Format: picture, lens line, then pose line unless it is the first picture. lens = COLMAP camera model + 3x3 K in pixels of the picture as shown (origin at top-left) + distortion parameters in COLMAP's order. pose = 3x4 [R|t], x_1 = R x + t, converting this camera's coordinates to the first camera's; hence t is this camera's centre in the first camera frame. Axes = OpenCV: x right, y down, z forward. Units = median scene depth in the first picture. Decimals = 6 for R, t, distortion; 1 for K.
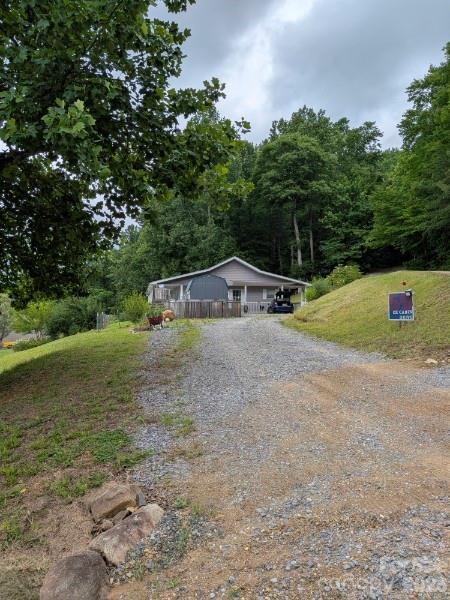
lens RADIAL K [[445.2, 0, 225.5], [0, 445.2, 300.0], [0, 0, 1]] dist [-0.002190, 0.001173]
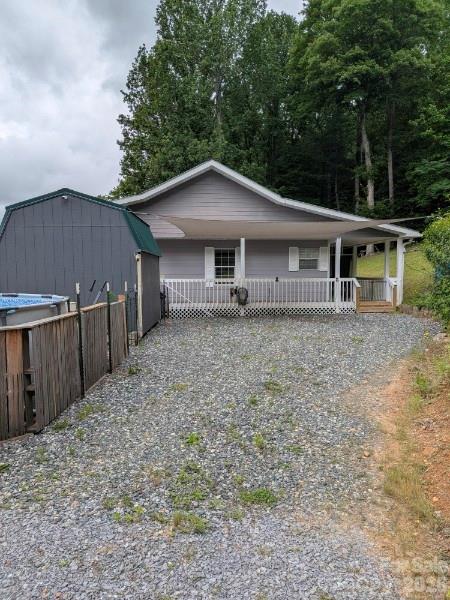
lens RADIAL K [[445.2, 0, 224.0], [0, 445.2, 299.2], [0, 0, 1]] dist [-0.002190, 0.001173]
pose [[0.991514, 0.001952, -0.129987, 0.053374], [0.009509, 0.996120, 0.087487, -0.008723], [0.129654, -0.087980, 0.987648, 0.405519]]
